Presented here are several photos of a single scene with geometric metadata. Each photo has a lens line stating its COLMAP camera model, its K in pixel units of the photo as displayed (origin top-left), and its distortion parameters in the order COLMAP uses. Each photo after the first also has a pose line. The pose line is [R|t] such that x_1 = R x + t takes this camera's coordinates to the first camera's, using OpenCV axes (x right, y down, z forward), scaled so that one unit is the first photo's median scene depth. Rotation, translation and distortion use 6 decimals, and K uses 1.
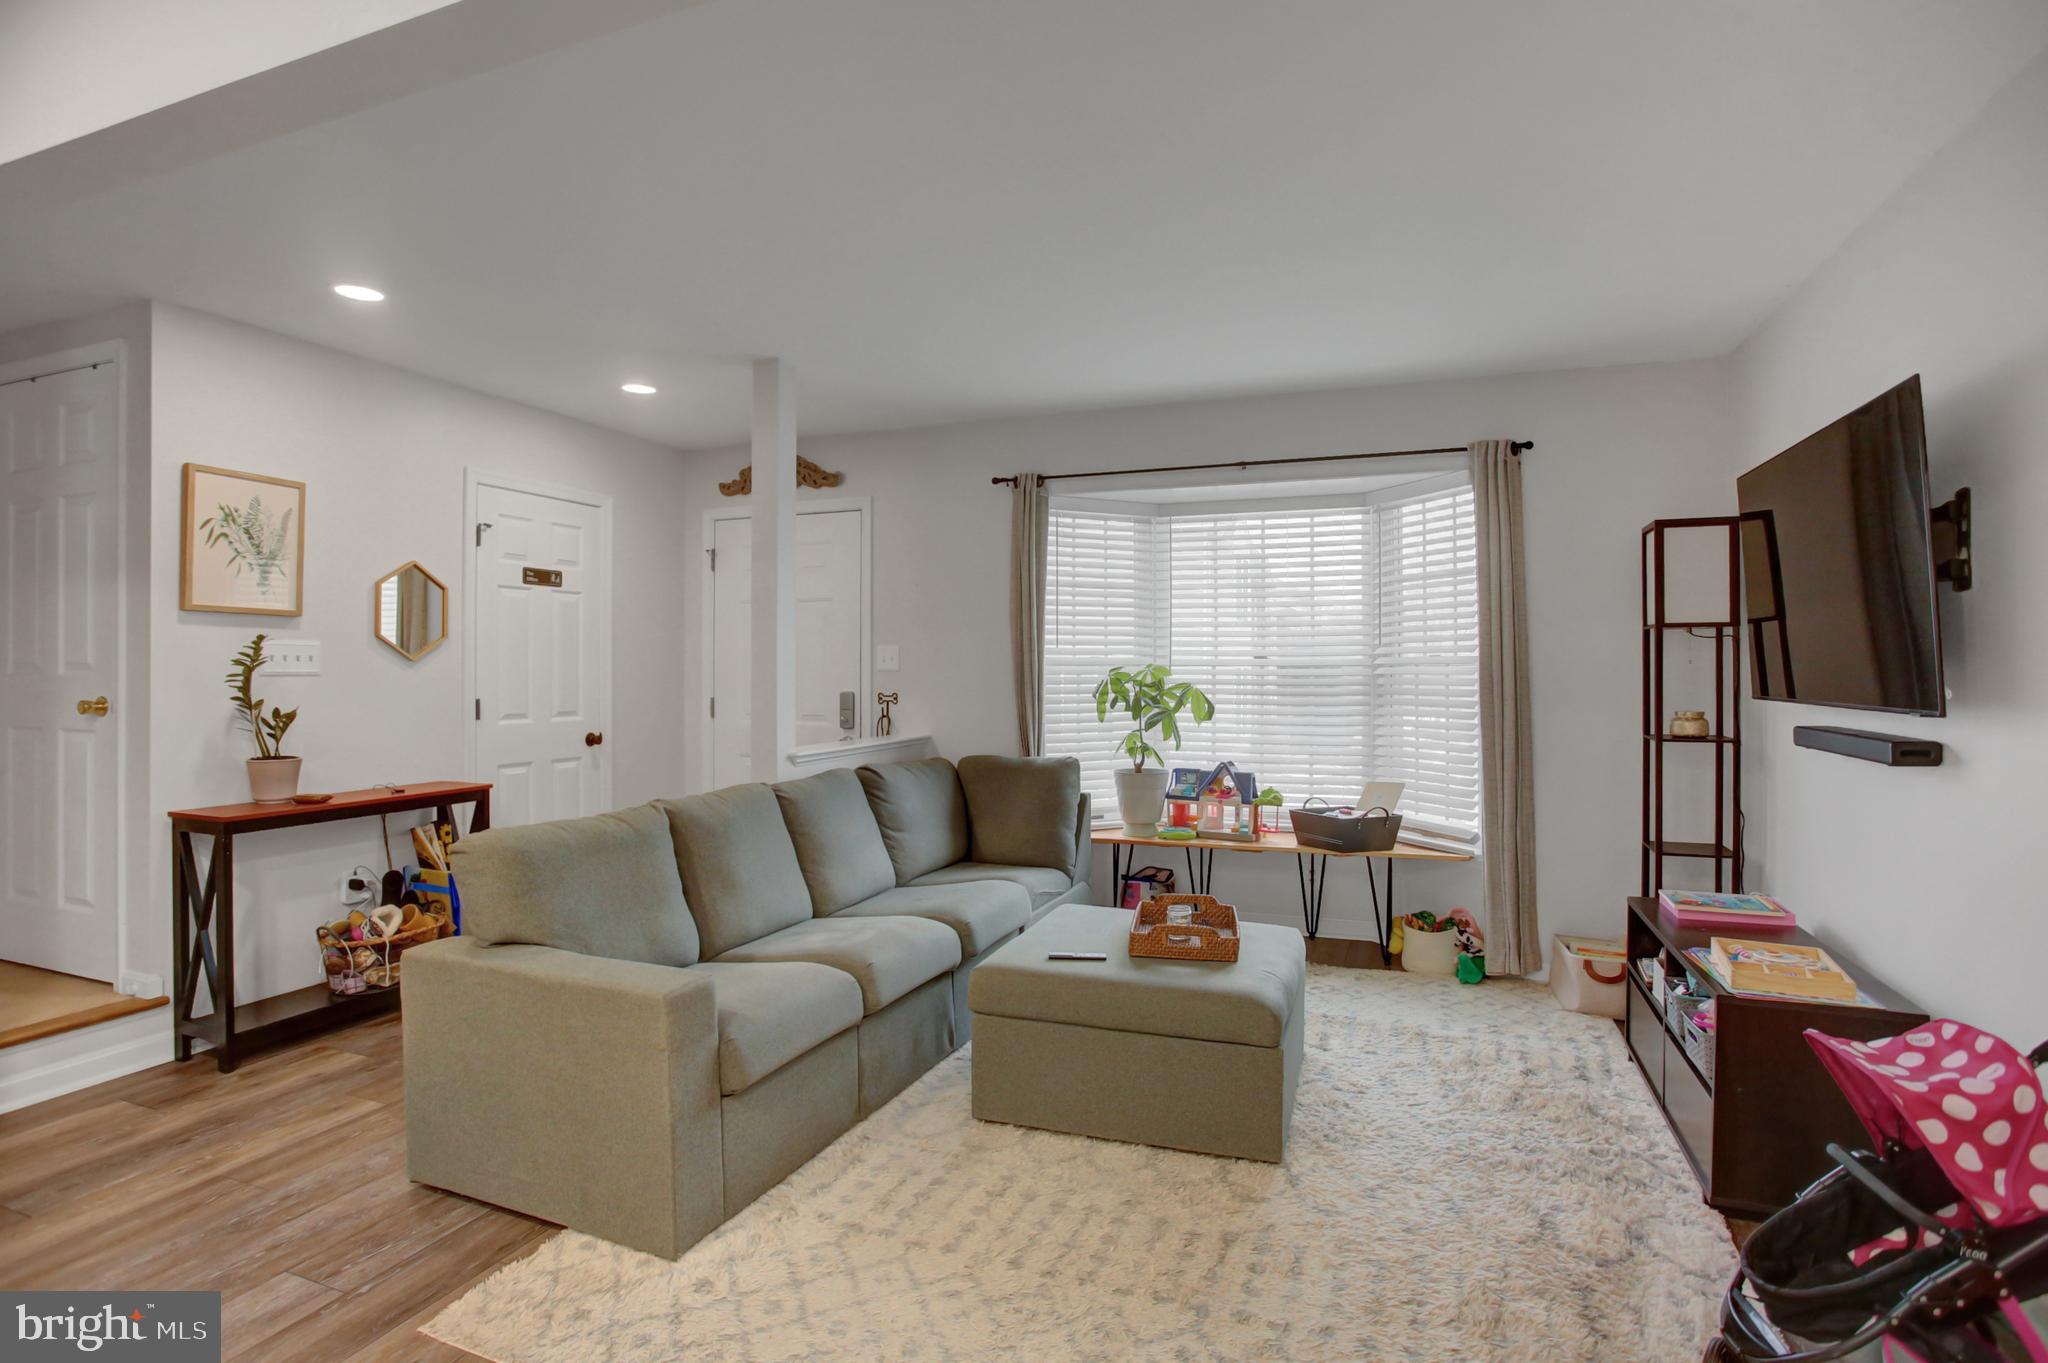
lens RADIAL K [[1049.6, 0, 1038.0], [0, 1049.6, 679.2], [0, 0, 1]] dist [-0.081759, 0.039163]
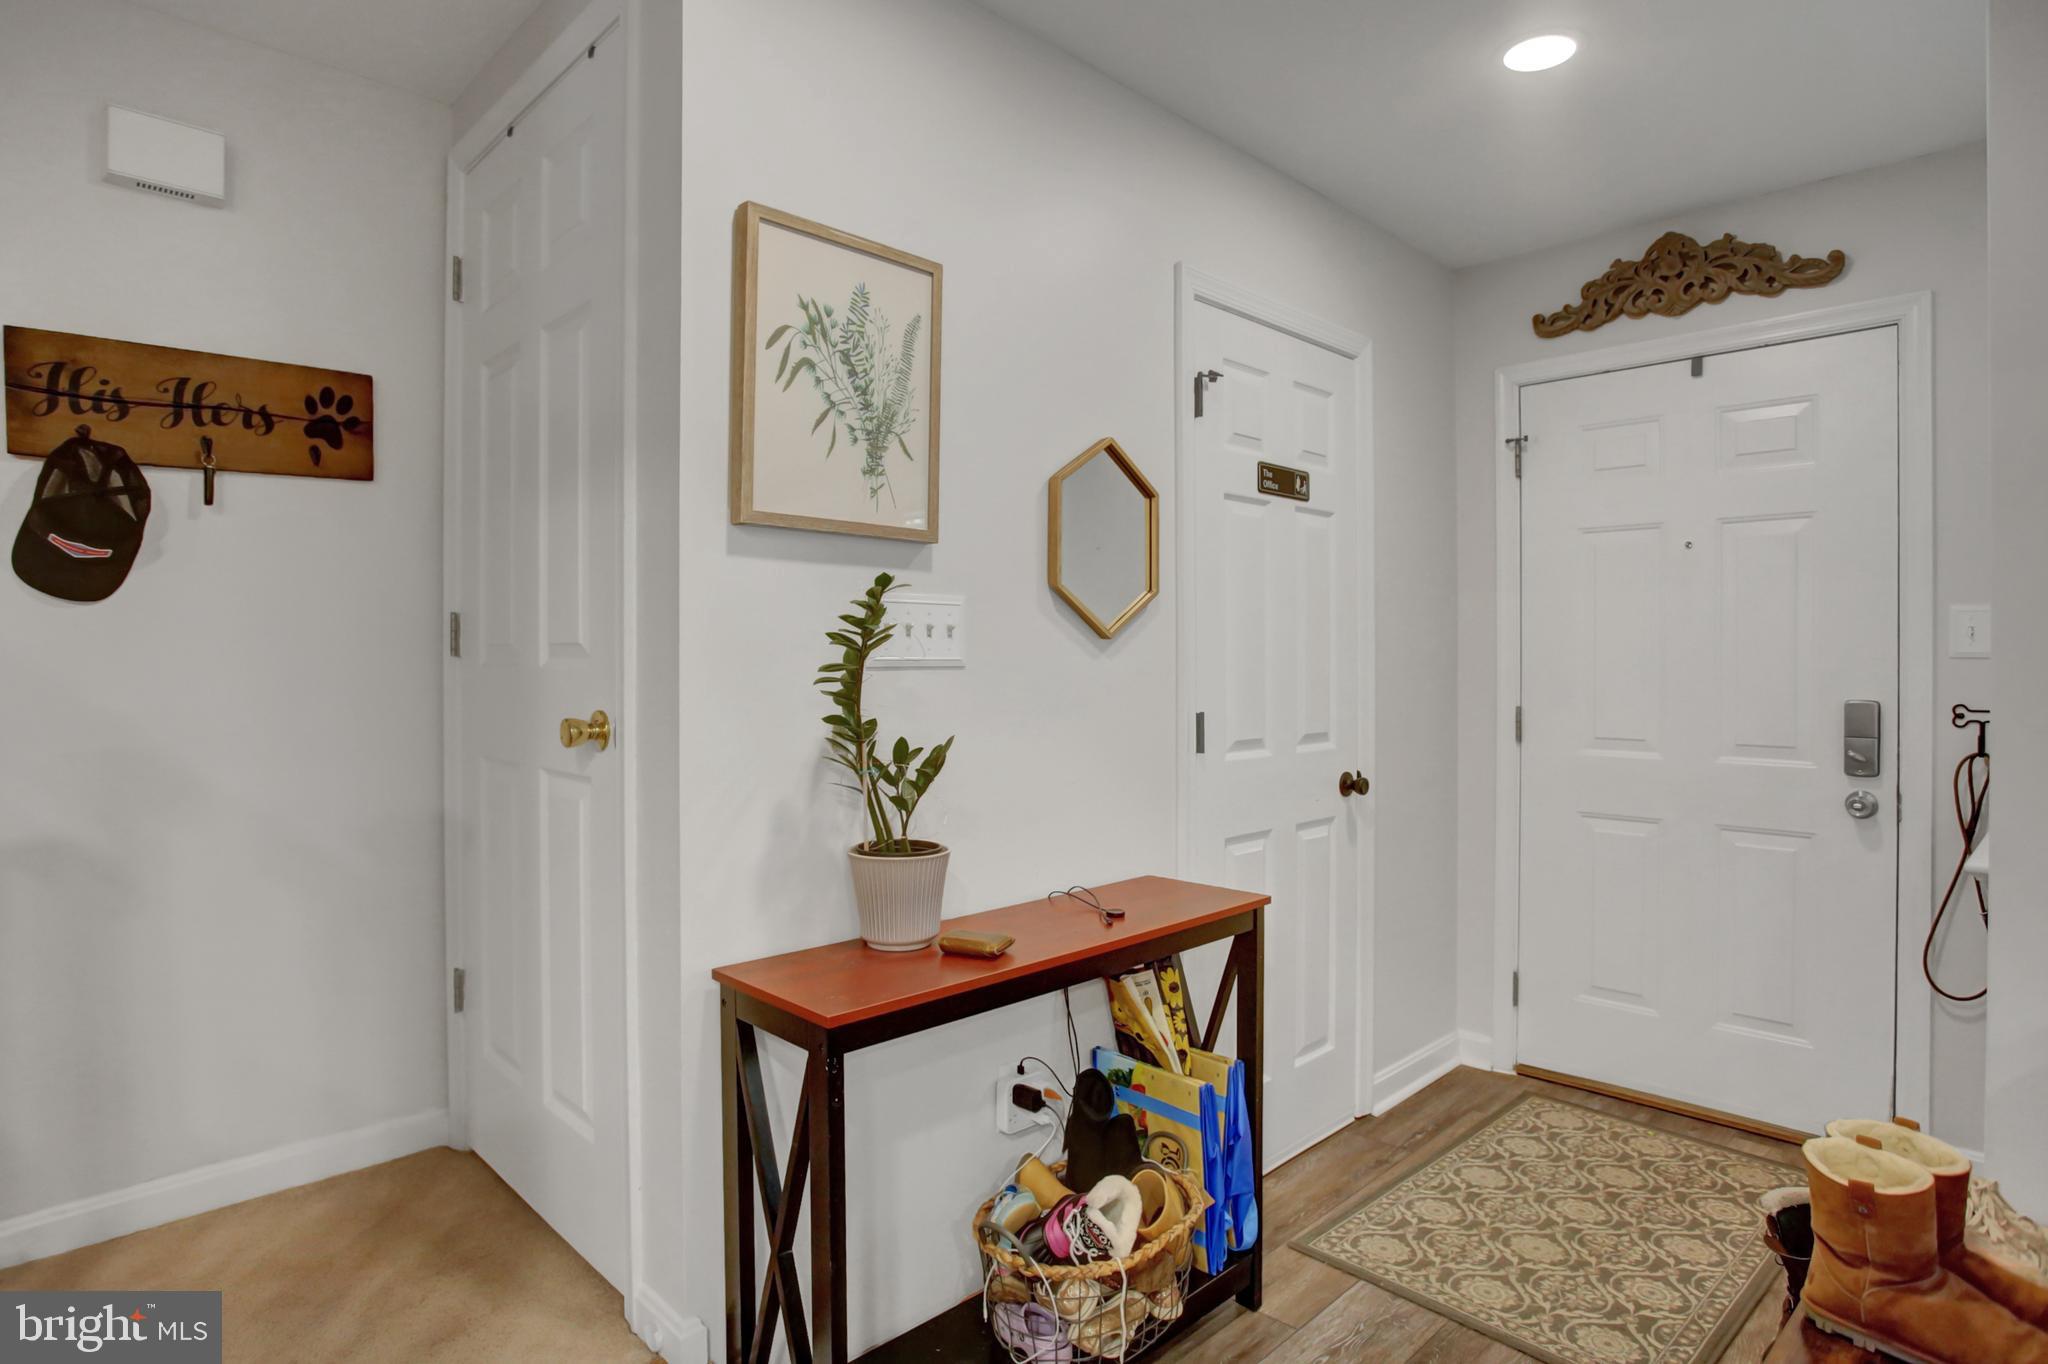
lens RADIAL K [[1146.7, 0, 1024.0], [0, 1146.7, 682.0], [0, 0, 1]] dist [-0.084387, 0.039958]
pose [[0.913961, 0.004753, -0.405774, -0.493579], [-0.000247, 0.999938, 0.011158, -0.002926], [0.405802, -0.010098, 0.913905, 0.552808]]
